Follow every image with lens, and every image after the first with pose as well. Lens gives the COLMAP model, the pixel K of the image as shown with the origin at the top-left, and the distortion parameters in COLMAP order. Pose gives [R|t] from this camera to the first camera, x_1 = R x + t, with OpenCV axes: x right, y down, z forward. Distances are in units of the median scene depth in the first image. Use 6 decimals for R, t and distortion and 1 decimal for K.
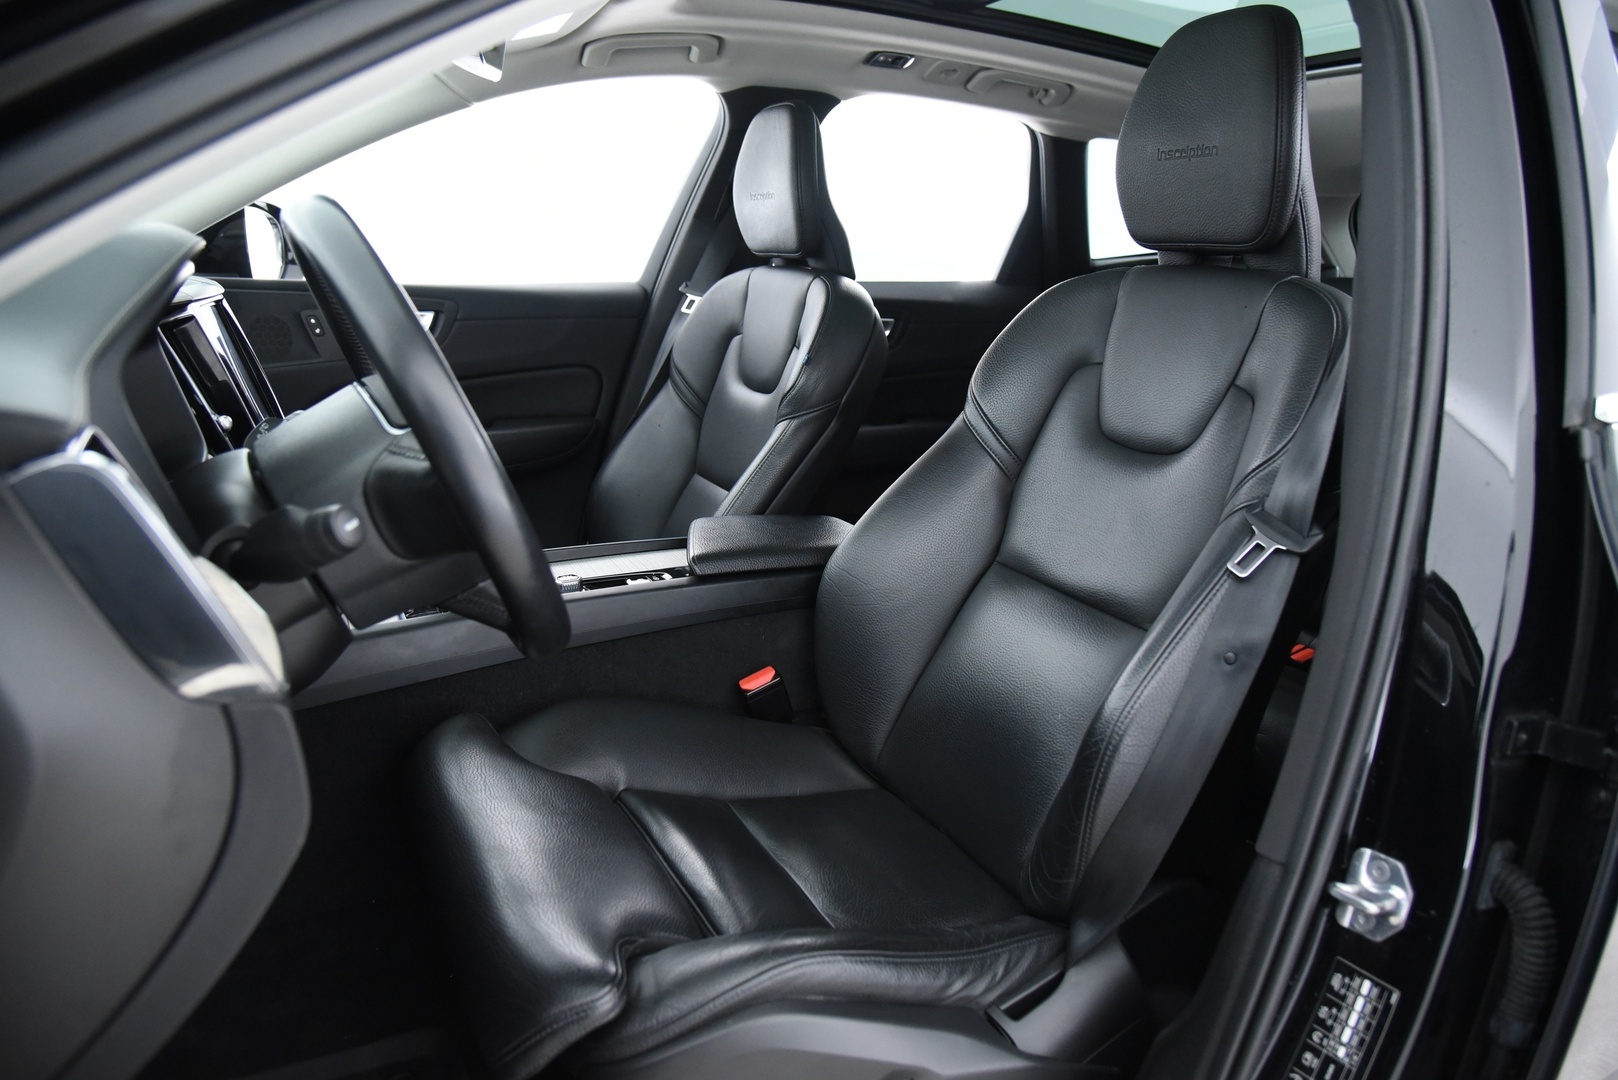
lens RADIAL K [[1110.4, 0, 779.2], [0, 1110.4, 537.1], [0, 0, 1]] dist [-0.111069, 0.071216]
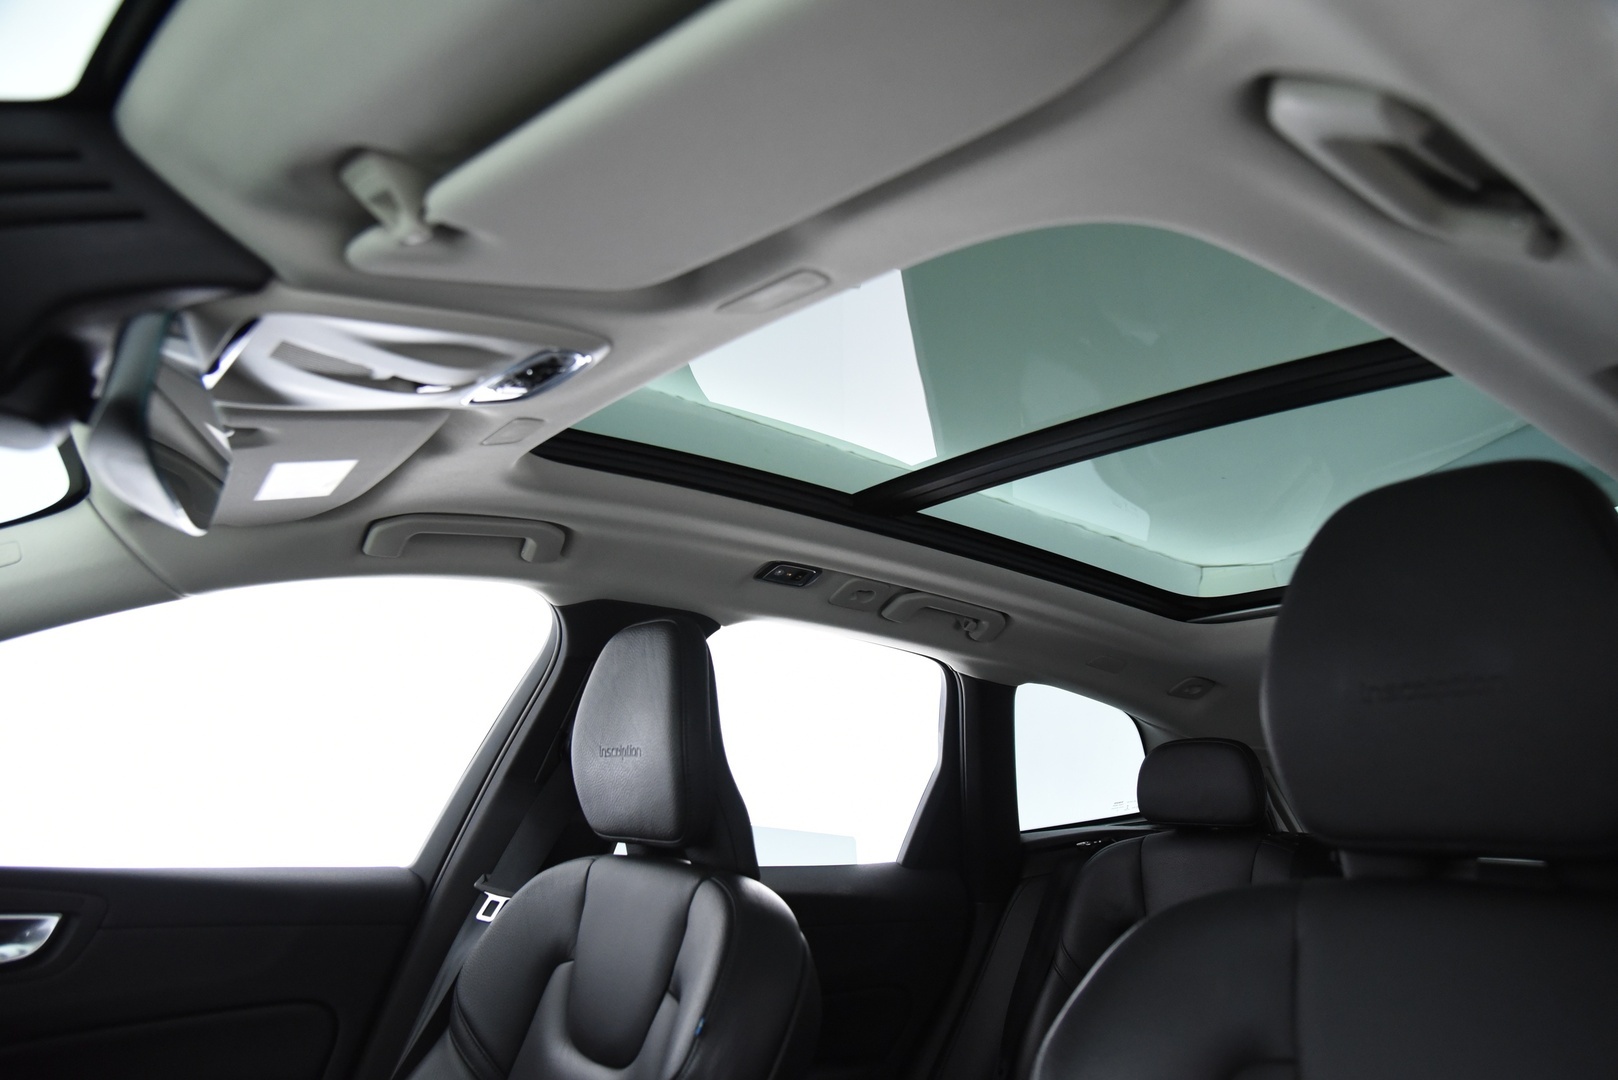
lens RADIAL K [[1110.4, 0, 779.2], [0, 1110.4, 537.1], [0, 0, 1]] dist [-0.111069, 0.071216]
pose [[0.977316, 0.060185, 0.203056, -0.060654], [0.041106, 0.886636, -0.460638, -0.105856], [-0.207761, 0.458536, 0.864049, 0.319424]]
